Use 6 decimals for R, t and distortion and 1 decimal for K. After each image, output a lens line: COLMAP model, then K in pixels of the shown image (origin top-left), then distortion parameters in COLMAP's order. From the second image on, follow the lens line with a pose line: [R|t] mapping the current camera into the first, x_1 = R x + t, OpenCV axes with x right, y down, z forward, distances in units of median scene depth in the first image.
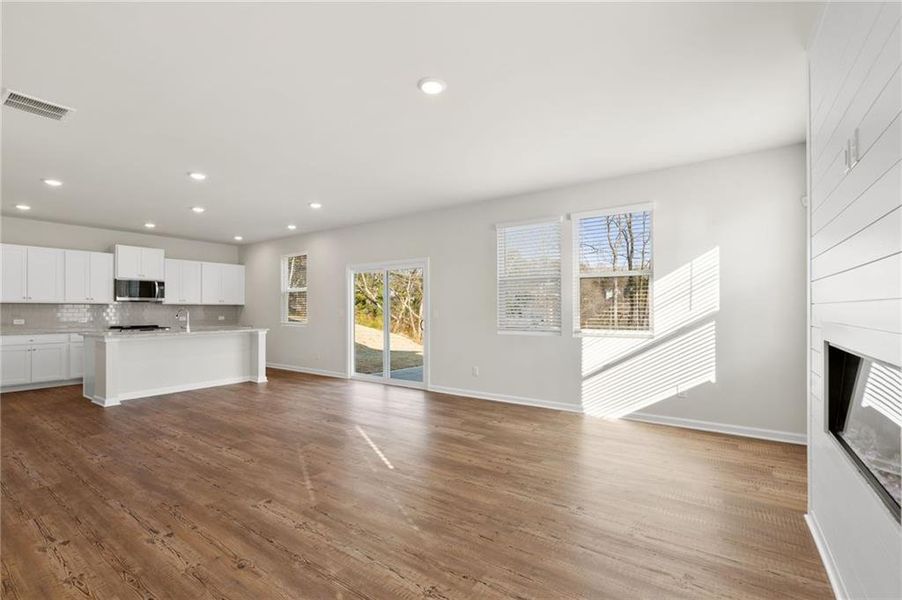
lens RADIAL K [[401.3, 0, 454.6], [0, 401.3, 305.3], [0, 0, 1]] dist [-0.002103, -0.001577]
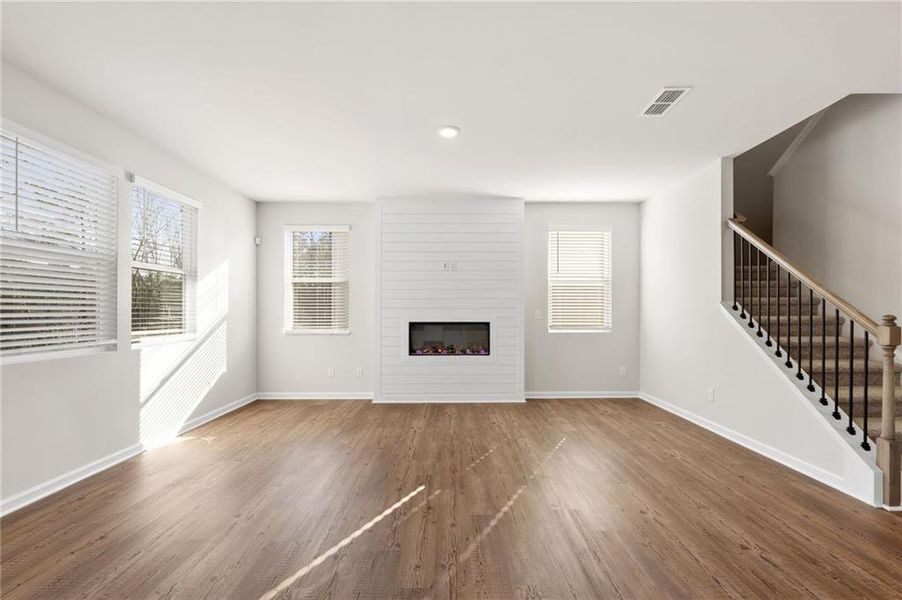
lens RADIAL K [[401.3, 0, 451.7], [0, 401.3, 309.1], [0, 0, 1]] dist [-0.002103, -0.001577]
pose [[-0.577768, 0.006568, 0.816174, -0.726754], [-0.006070, 0.999905, -0.012344, 0.014279], [-0.816178, -0.012086, -0.577674, 1.149573]]
